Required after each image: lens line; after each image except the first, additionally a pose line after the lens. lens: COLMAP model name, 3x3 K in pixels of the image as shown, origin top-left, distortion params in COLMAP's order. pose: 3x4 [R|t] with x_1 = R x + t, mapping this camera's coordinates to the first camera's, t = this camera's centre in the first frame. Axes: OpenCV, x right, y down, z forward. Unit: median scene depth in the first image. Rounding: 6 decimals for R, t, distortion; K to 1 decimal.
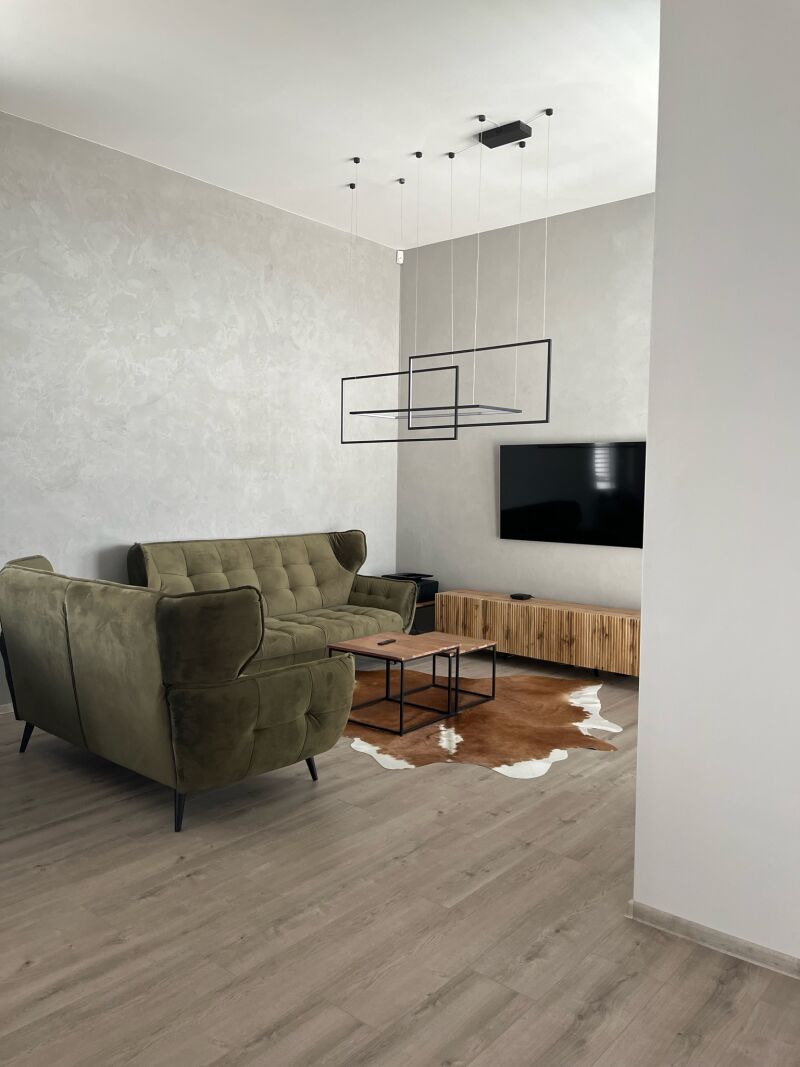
lens RADIAL K [[819.0, 0, 400.0], [0, 819.0, 533.5], [0, 0, 1]] dist [0.043204, -0.005571]
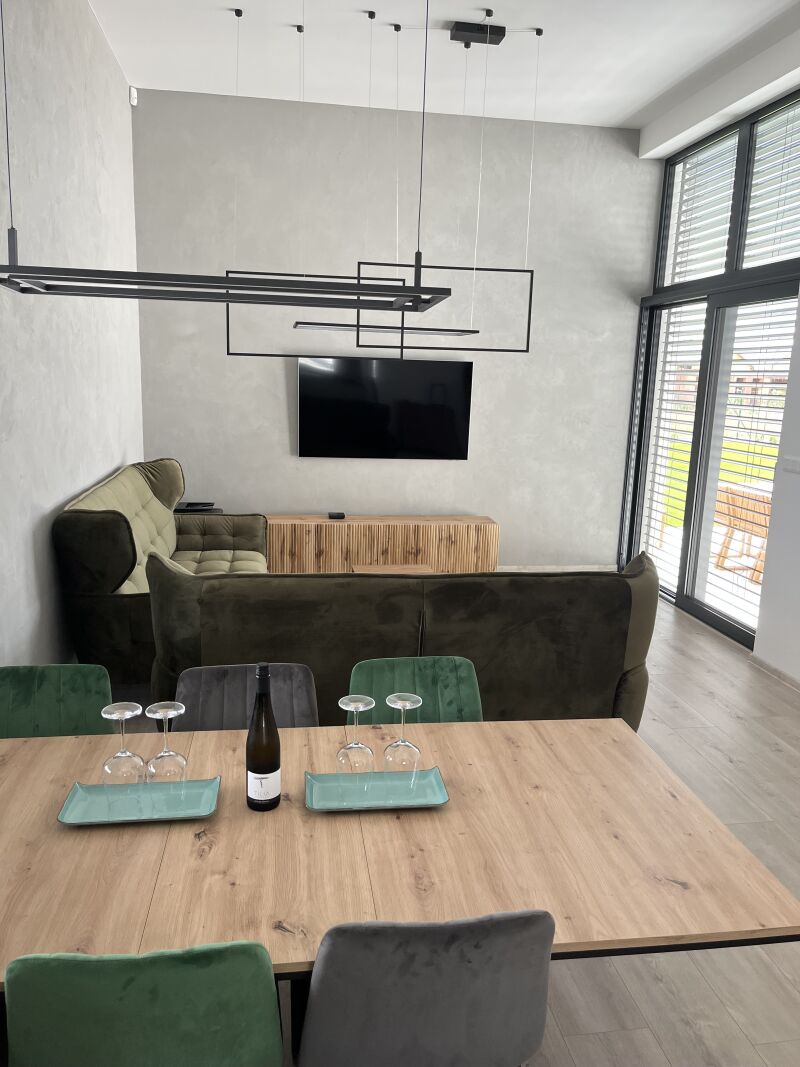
lens RADIAL K [[819.0, 0, 400.0], [0, 819.0, 533.5], [0, 0, 1]] dist [0.043204, -0.005571]
pose [[0.649173, -0.138530, 0.747919, -0.589950], [0.025246, 0.986658, 0.160837, -0.062868], [-0.760221, -0.085529, 0.644009, 0.338345]]
